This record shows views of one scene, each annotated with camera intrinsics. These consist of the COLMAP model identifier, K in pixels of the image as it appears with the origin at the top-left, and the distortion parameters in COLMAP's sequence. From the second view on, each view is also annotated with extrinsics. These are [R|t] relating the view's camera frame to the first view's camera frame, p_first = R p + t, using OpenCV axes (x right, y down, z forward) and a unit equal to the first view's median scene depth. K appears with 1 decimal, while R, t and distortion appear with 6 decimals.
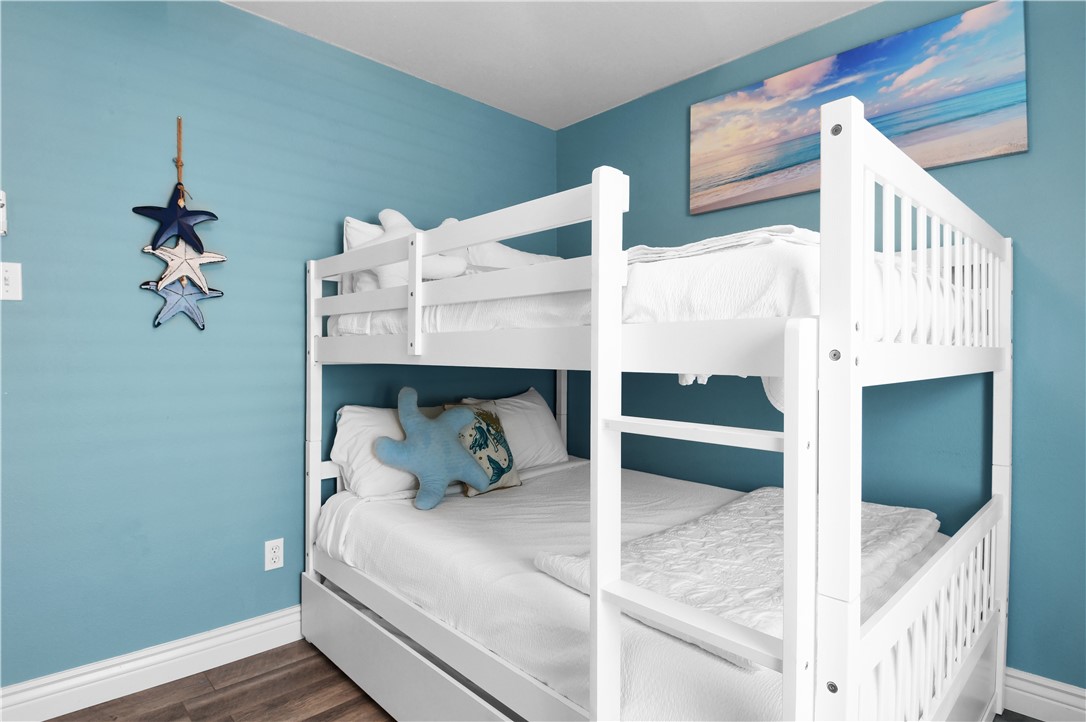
lens RADIAL K [[558.6, 0, 546.6], [0, 558.6, 358.3], [0, 0, 1]] dist [0.046856, -0.053155]
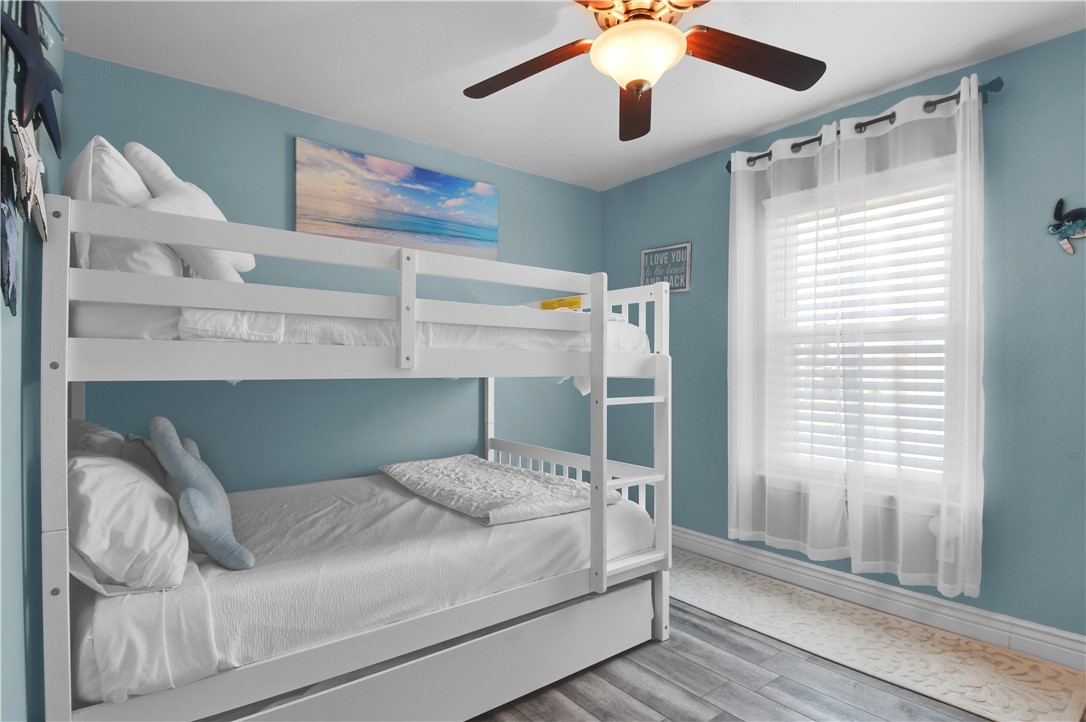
lens RADIAL K [[558.6, 0, 546.6], [0, 558.6, 358.3], [0, 0, 1]] dist [0.046856, -0.053155]
pose [[0.109016, 0.011266, 0.993976, -0.902426], [0.004118, 0.999922, -0.011785, -0.009230], [-0.994032, 0.005378, 0.108961, 0.477836]]
